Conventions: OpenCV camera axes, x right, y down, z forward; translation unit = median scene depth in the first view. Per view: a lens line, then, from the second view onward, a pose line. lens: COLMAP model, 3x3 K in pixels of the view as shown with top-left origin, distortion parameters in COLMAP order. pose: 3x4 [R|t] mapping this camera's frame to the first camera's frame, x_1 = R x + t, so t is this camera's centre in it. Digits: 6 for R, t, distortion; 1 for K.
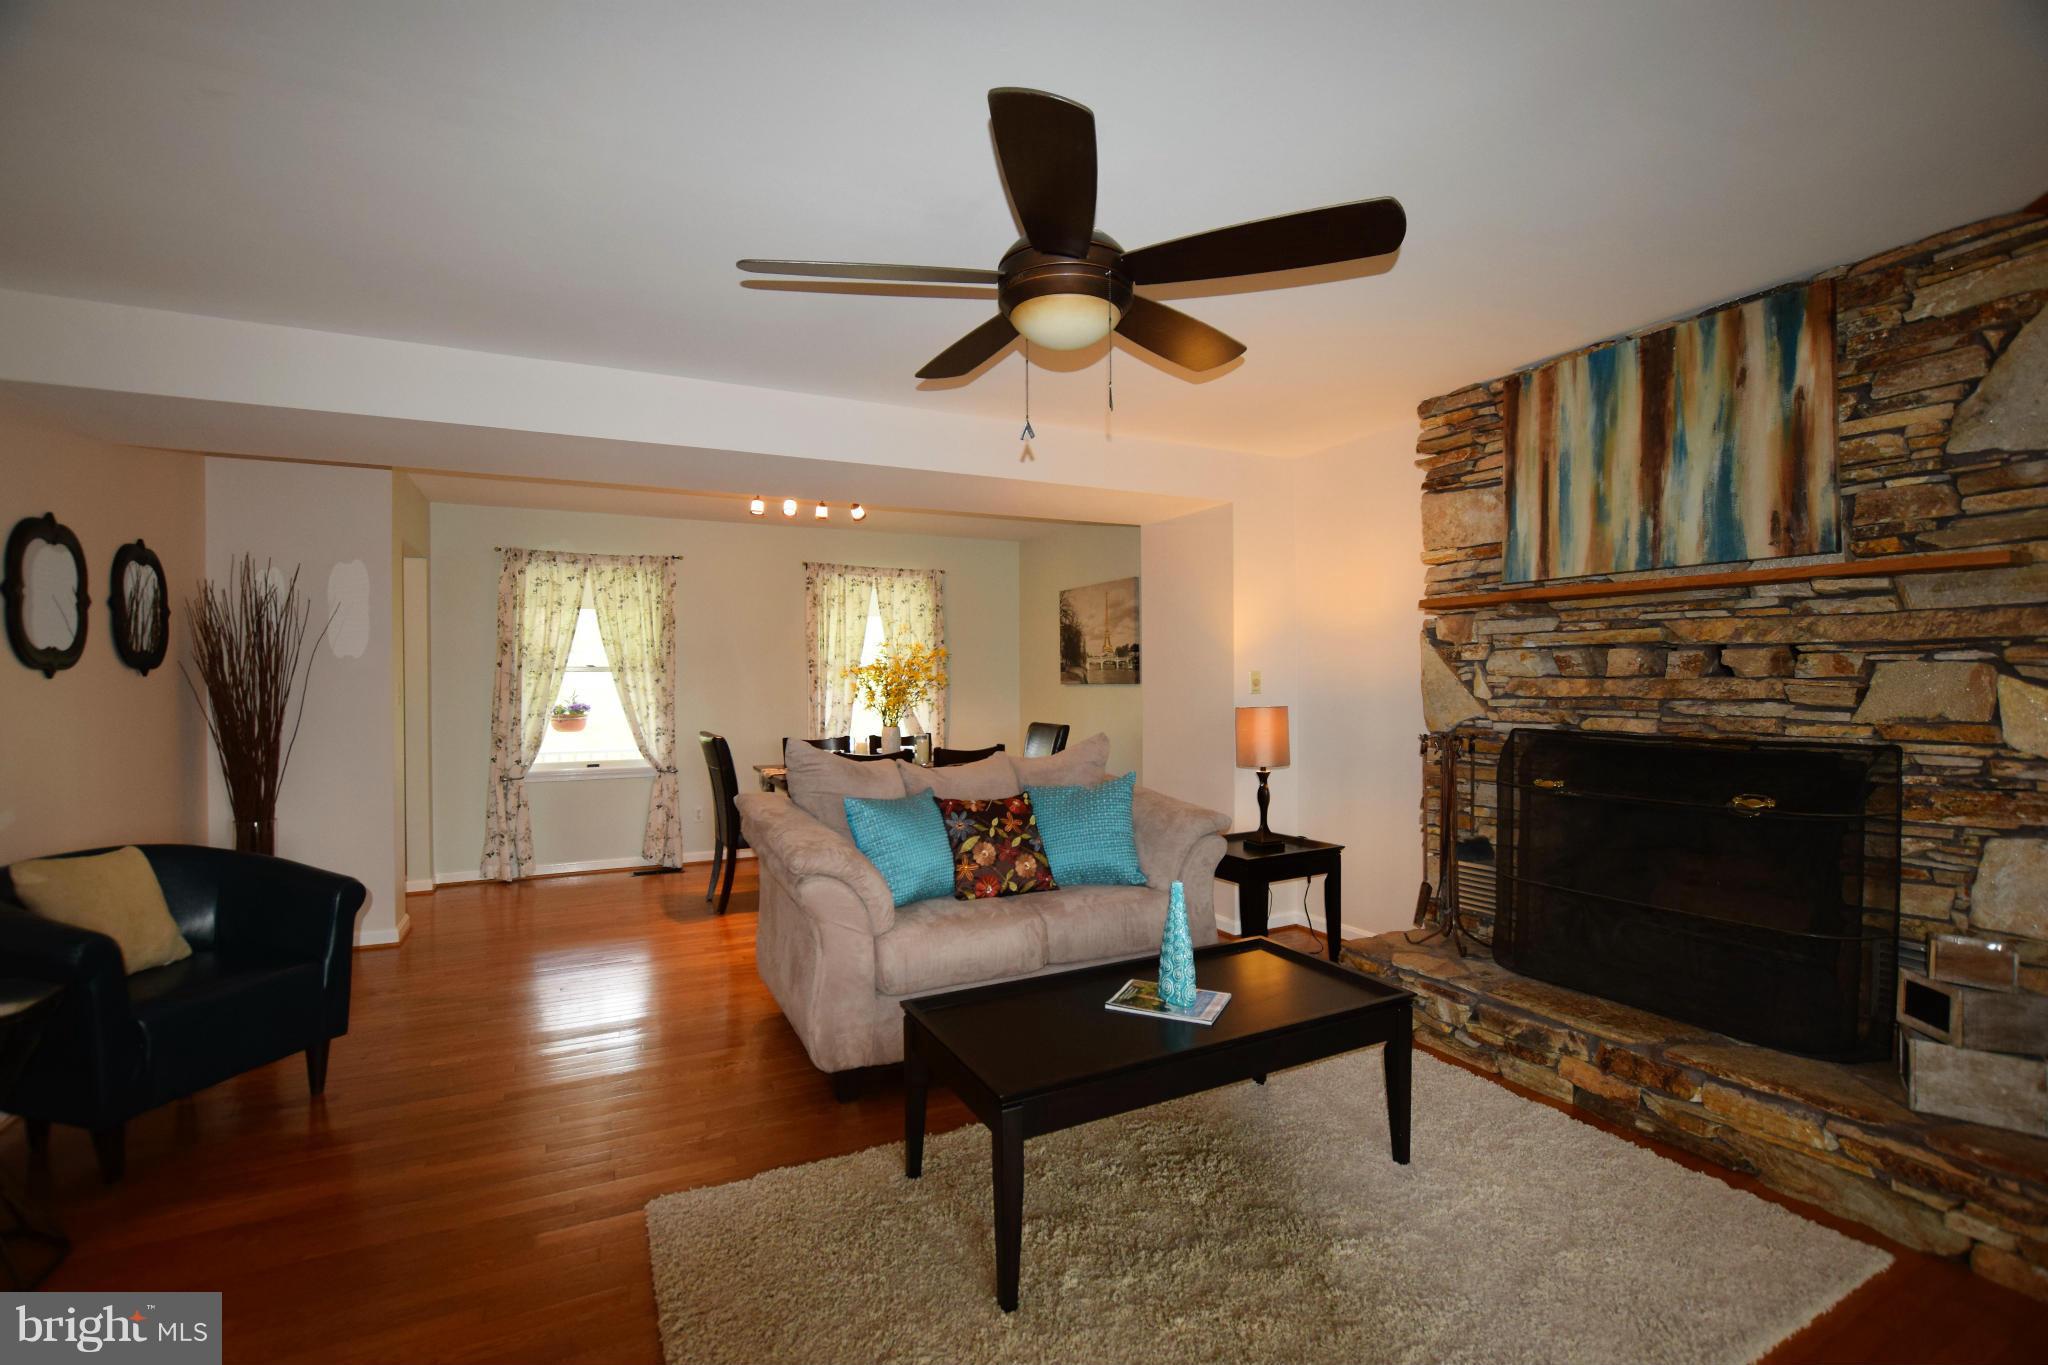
lens RADIAL K [[911.1, 0, 1024.0], [0, 911.1, 682.5], [0, 0, 1]] dist [-0.023654, 0.000061]
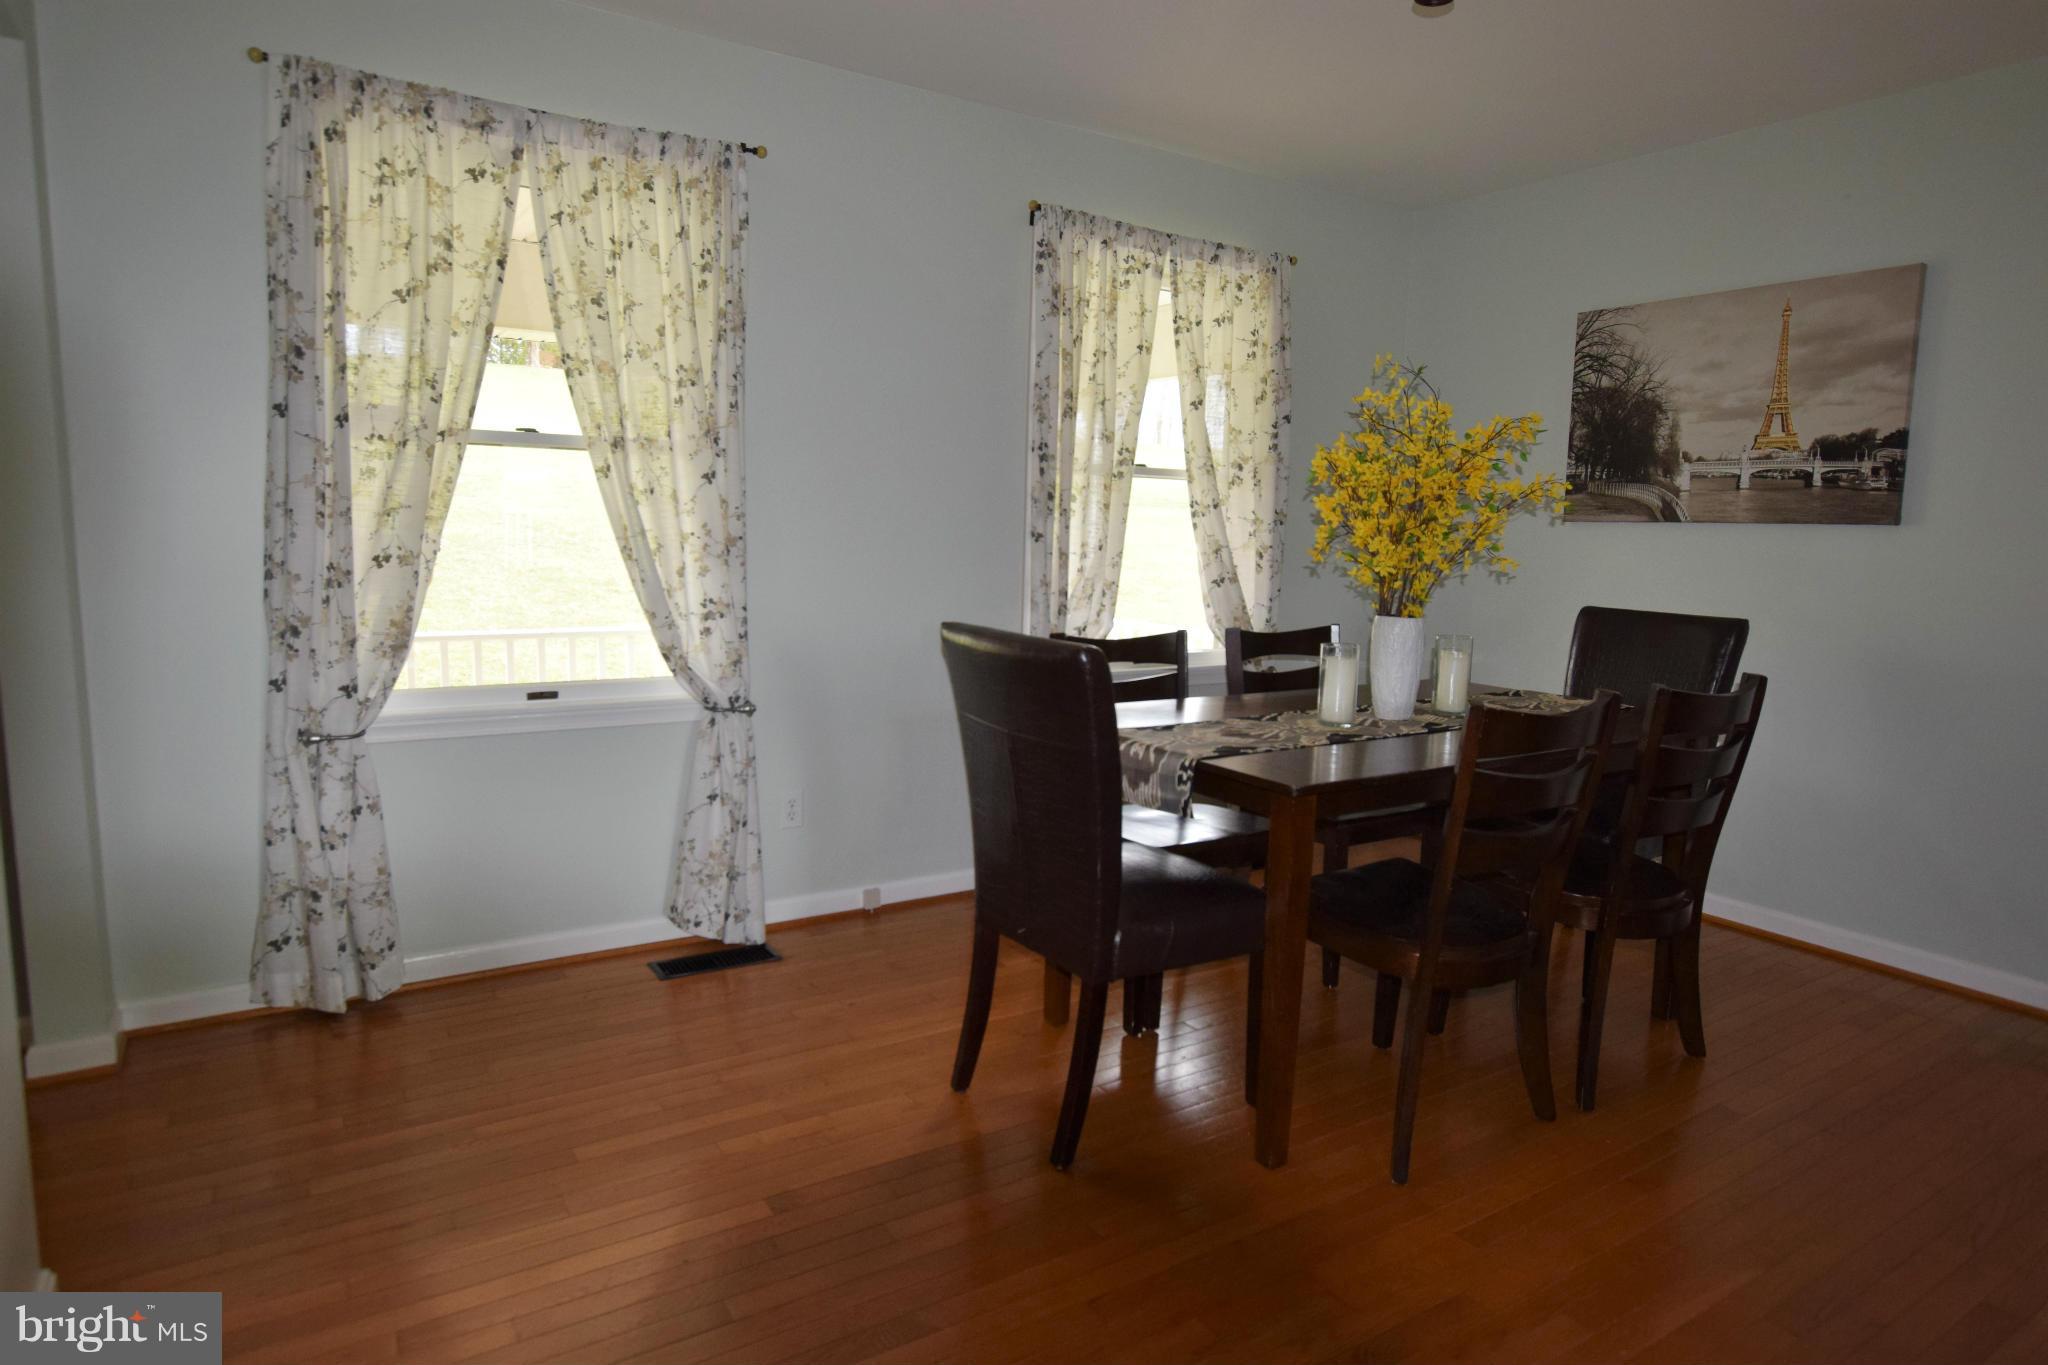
lens RADIAL K [[1171.2, 0, 1024.0], [0, 1171.2, 682.5], [0, 0, 1]] dist [-0.013425, 0.000909]
pose [[0.994716, 0.018242, 0.101032, -0.321130], [-0.031459, 0.990907, 0.130821, 0.015261], [-0.097727, -0.133308, 0.986245, 0.490090]]
